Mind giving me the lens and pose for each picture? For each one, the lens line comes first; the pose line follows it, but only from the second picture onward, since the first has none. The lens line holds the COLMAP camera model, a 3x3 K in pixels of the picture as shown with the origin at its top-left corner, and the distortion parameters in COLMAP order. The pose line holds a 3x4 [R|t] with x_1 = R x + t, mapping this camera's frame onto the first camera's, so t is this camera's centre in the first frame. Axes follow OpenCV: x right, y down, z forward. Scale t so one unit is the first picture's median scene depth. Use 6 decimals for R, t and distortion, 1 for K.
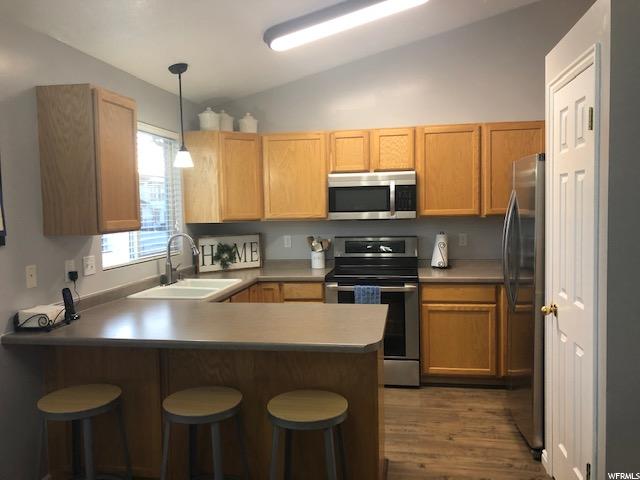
lens RADIAL K [[519.8, 0, 322.6], [0, 519.8, 242.2], [0, 0, 1]] dist [0.043818, -0.007741]
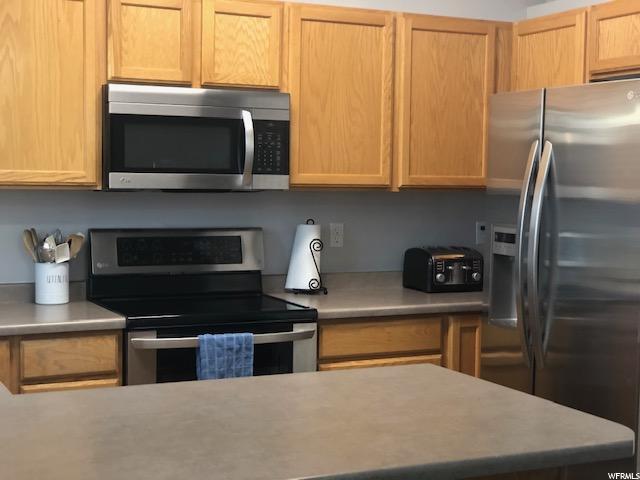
lens RADIAL K [[1047.4, 0, 321.4], [0, 1047.4, 236.9], [0, 0, 1]] dist [0.061100, 0.000000]
pose [[0.808802, -0.002168, 0.588077, -0.369246], [0.010884, 0.999877, -0.011284, 0.008988], [-0.587980, 0.015527, 0.808726, 0.189653]]
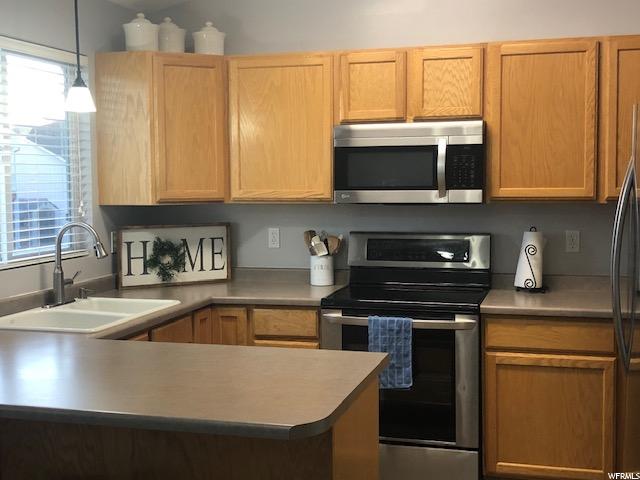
lens RADIAL K [[870.9, 0, 317.3], [0, 870.9, 240.6], [0, 0, 1]] dist [0.026204, 0.000000]
pose [[0.992992, 0.020686, -0.116353, 0.110175], [-0.019825, 0.999767, 0.008551, -0.008666], [0.116503, -0.006185, 0.993171, 0.022232]]
